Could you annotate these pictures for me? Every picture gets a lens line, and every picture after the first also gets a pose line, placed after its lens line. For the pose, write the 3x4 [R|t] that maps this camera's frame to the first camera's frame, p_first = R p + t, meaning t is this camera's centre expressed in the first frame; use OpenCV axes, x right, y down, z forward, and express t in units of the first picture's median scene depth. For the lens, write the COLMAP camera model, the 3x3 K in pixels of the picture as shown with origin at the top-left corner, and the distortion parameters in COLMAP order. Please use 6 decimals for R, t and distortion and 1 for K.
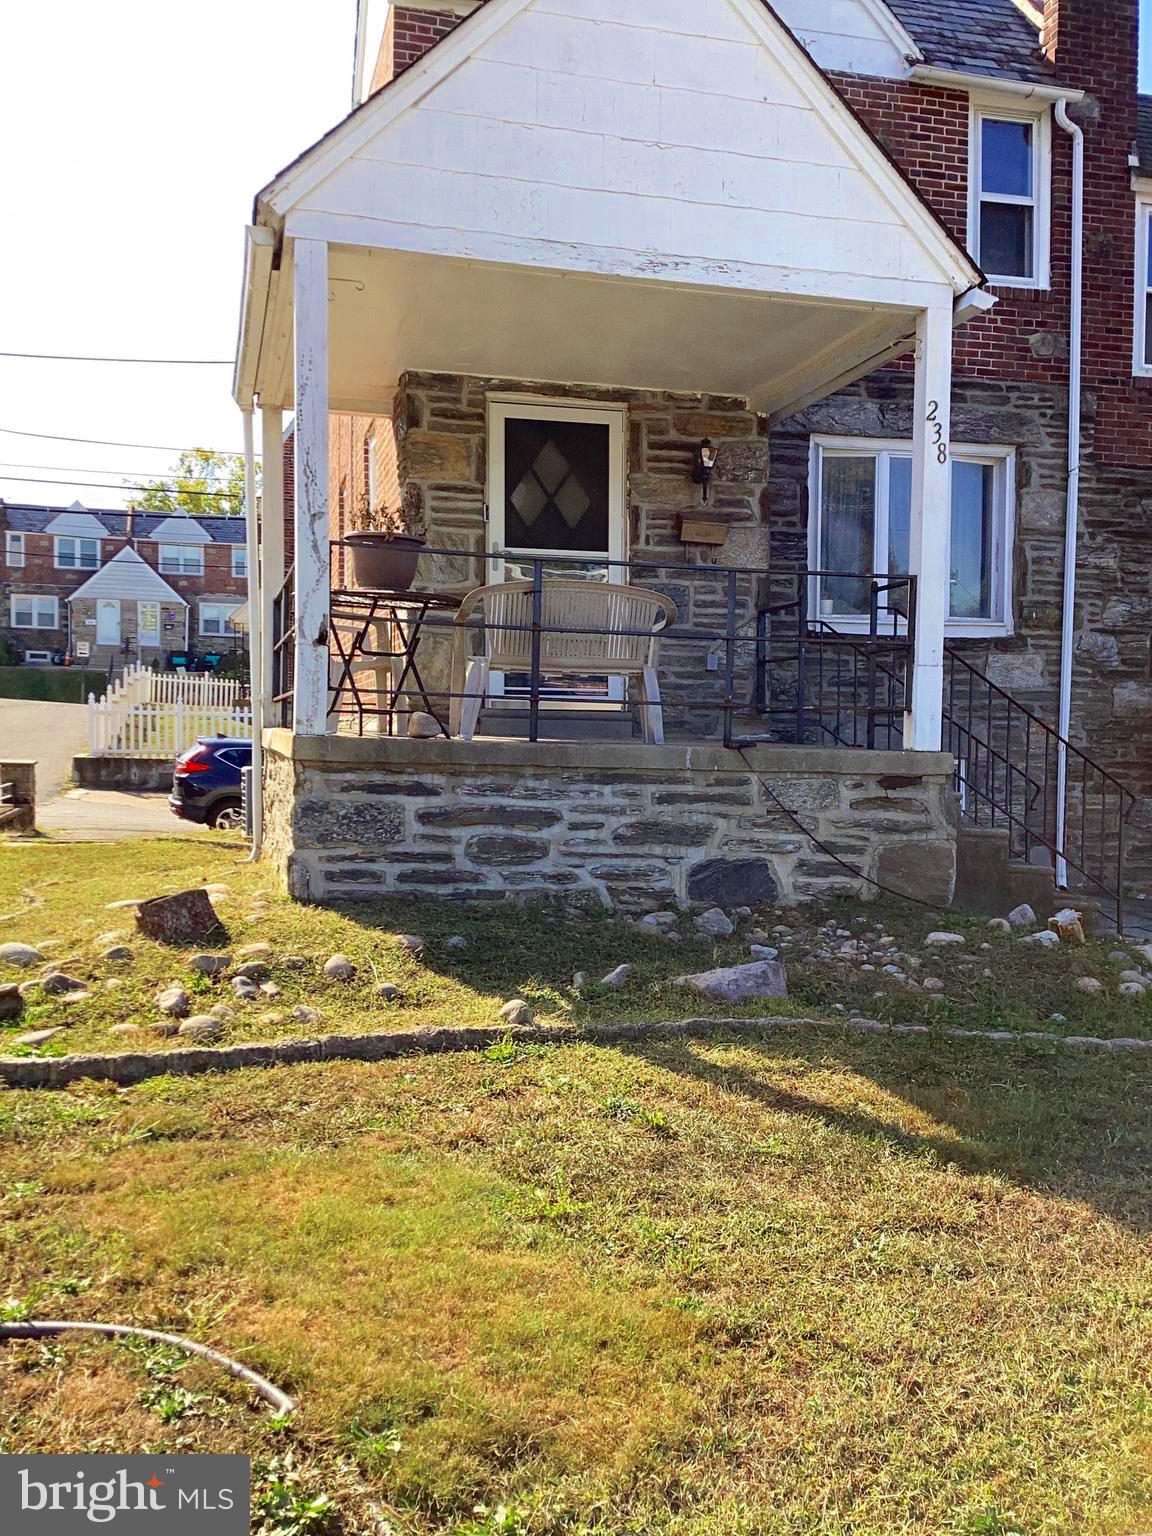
lens RADIAL K [[1382.2, 0, 565.7], [0, 1382.2, 766.3], [0, 0, 1]] dist [0.054855, -0.045305]
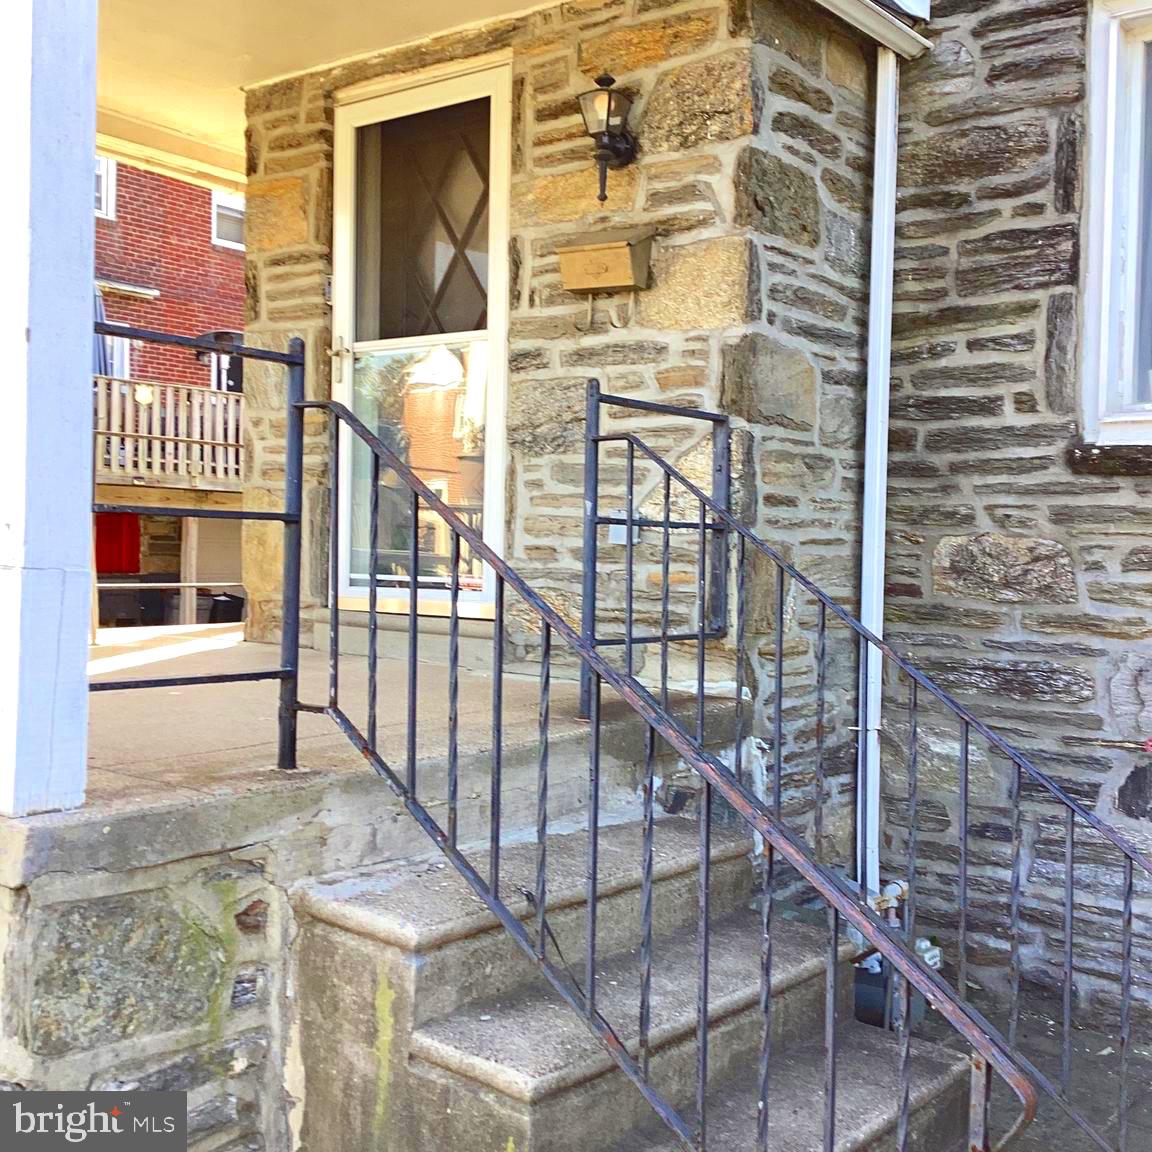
lens RADIAL K [[1401.5, 0, 577.0], [0, 1401.5, 577.4], [0, 0, 1]] dist [-0.000540, 0.000000]
pose [[0.627564, 0.021334, -0.778272, 0.482088], [-0.027259, 0.999614, 0.005421, -0.061525], [0.778087, 0.017813, 0.627904, 0.684050]]
